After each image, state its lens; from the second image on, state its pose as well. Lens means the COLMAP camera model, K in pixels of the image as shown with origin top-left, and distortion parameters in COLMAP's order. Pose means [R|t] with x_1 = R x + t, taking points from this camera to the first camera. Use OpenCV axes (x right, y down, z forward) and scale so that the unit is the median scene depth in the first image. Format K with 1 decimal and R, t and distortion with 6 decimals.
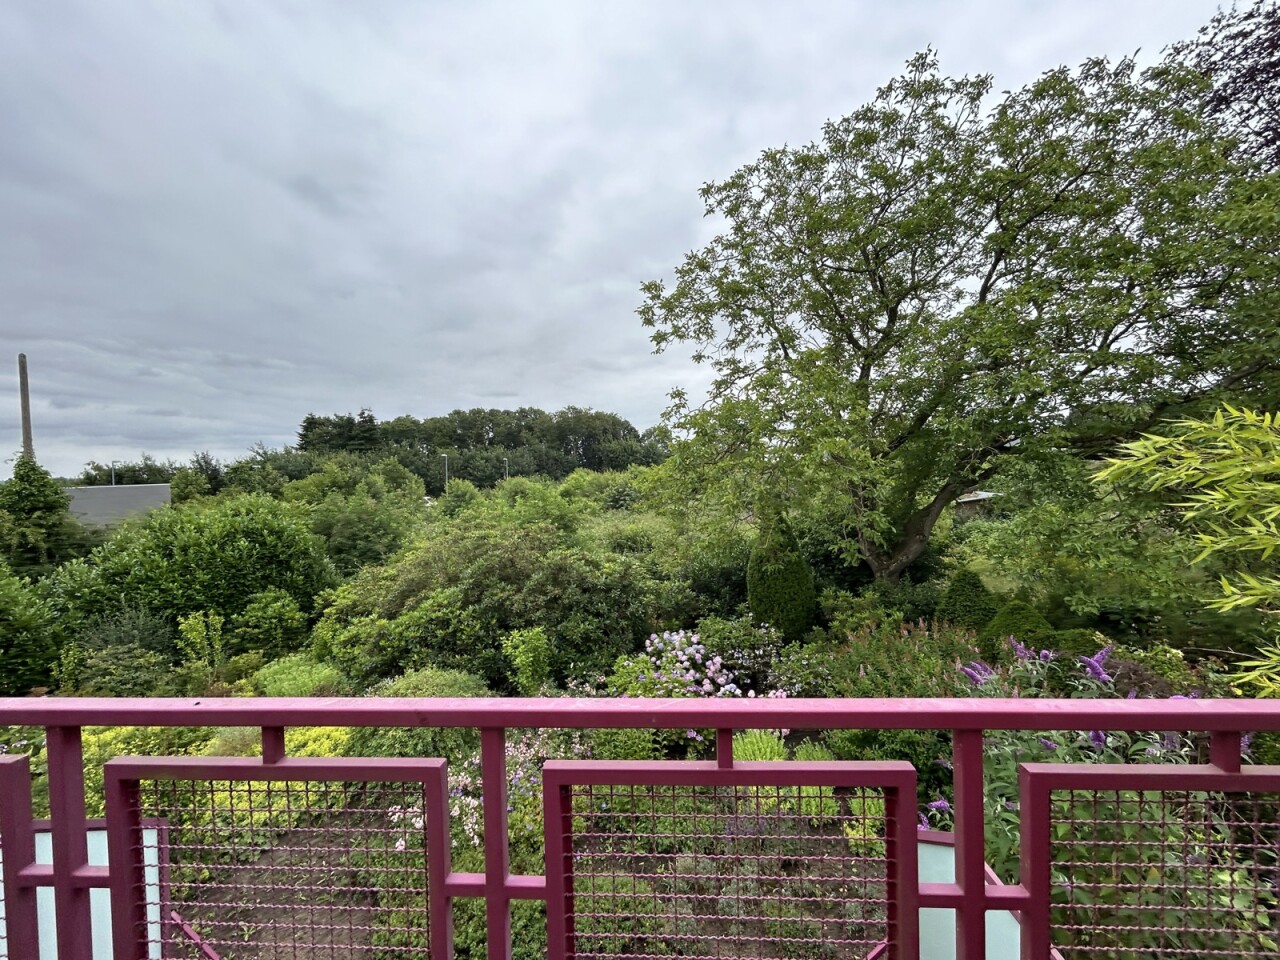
lens RADIAL K [[519.2, 0, 637.2], [0, 519.2, 476.8], [0, 0, 1]] dist [-0.003155, 0.002866]
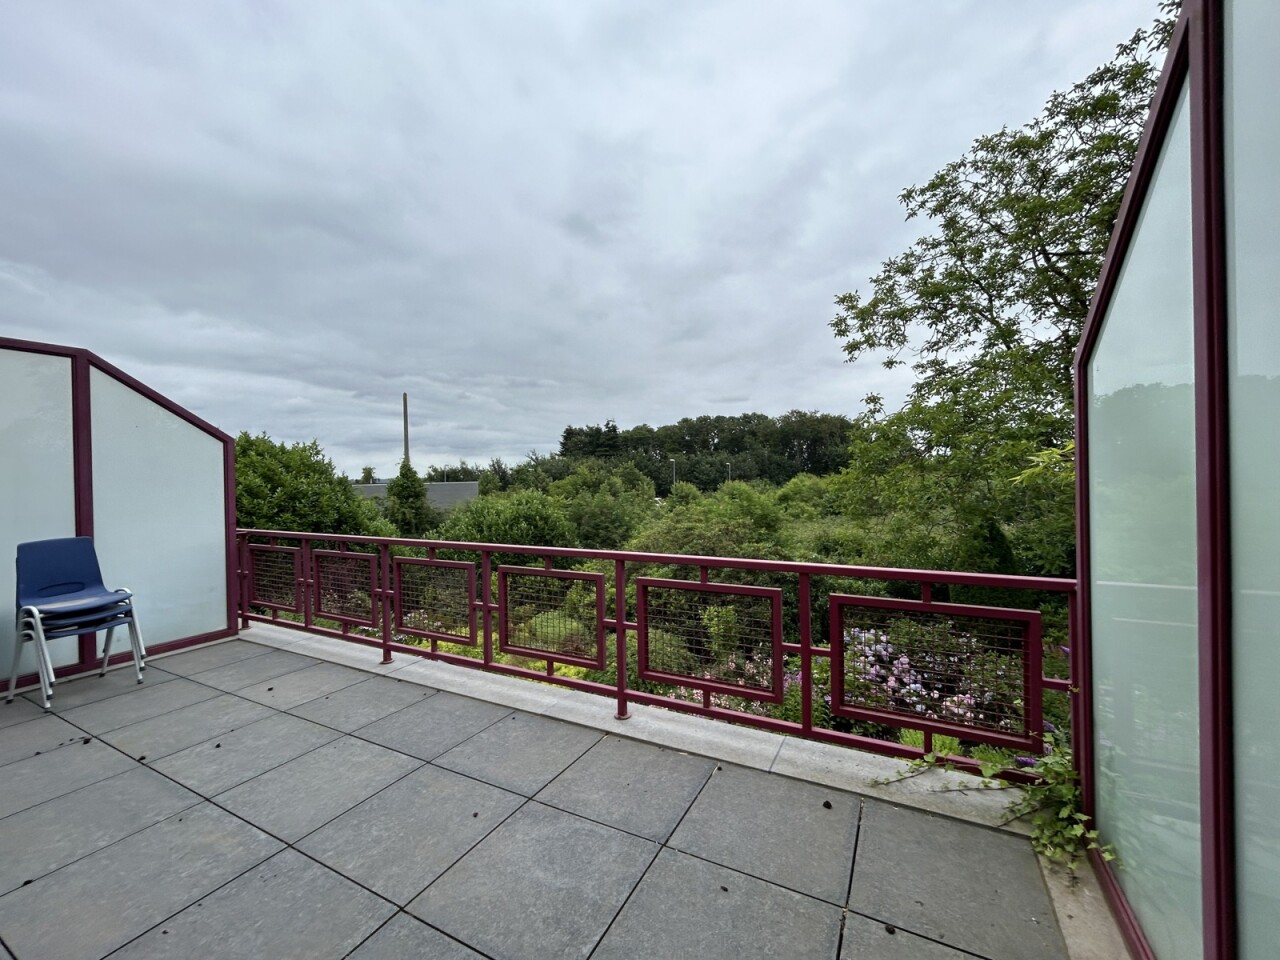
lens RADIAL K [[519.2, 0, 637.2], [0, 519.2, 476.8], [0, 0, 1]] dist [-0.003155, 0.002866]
pose [[0.908685, 0.011552, -0.417323, 0.070628], [-0.015441, 0.999863, -0.005943, 0.006219], [0.417197, 0.011844, 0.908739, -0.105715]]
